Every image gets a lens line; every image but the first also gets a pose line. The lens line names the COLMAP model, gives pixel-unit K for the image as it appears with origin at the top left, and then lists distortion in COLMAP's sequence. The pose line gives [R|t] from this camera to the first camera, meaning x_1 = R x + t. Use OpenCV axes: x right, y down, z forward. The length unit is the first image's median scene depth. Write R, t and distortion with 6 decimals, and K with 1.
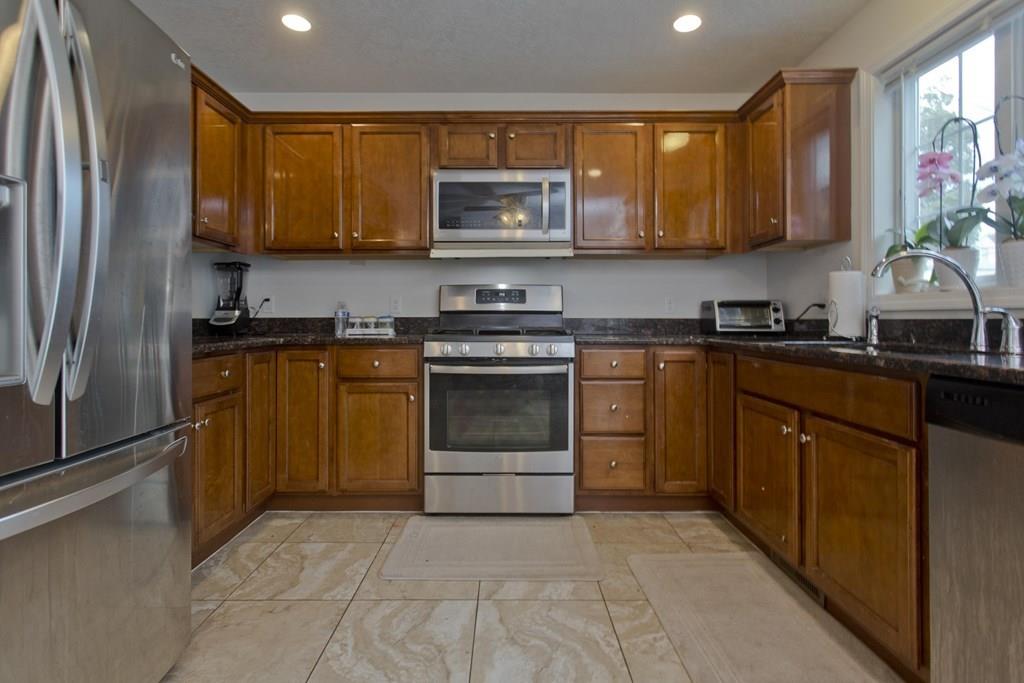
lens RADIAL K [[490.6, 0, 510.3], [0, 490.6, 313.5], [0, 0, 1]] dist [0.001728, 0.000313]
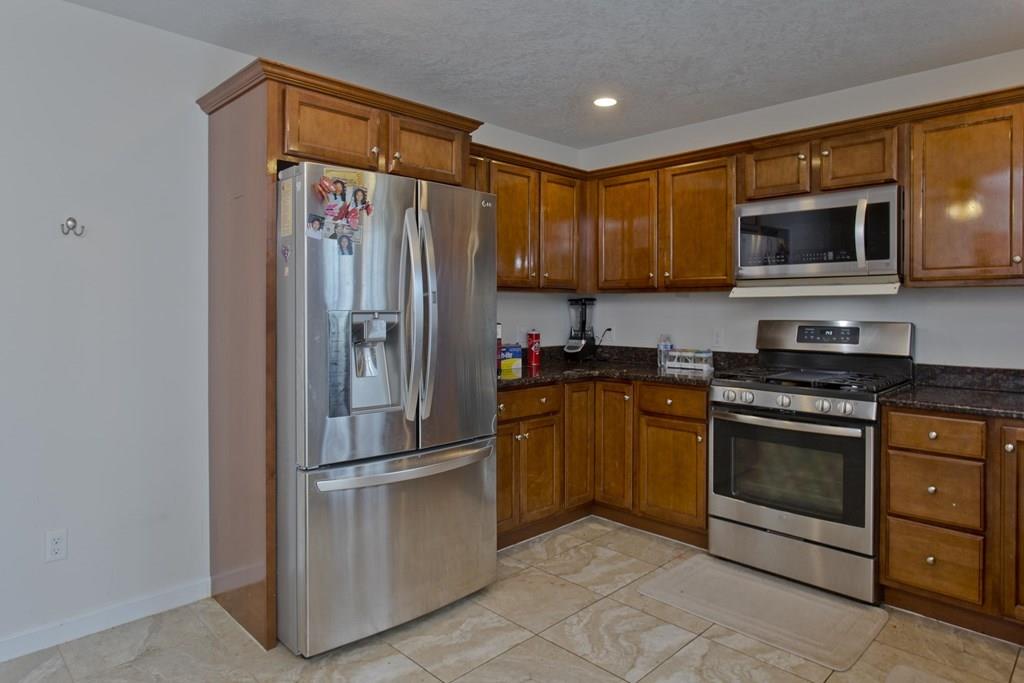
lens RADIAL K [[614.5, 0, 512.0], [0, 614.5, 310.5], [0, 0, 1]] dist [-0.005020, -0.000326]
pose [[0.702961, 0.005499, -0.711207, 0.434696], [0.004728, 0.999912, 0.012405, -0.113633], [0.711213, -0.012083, 0.702873, -0.177492]]
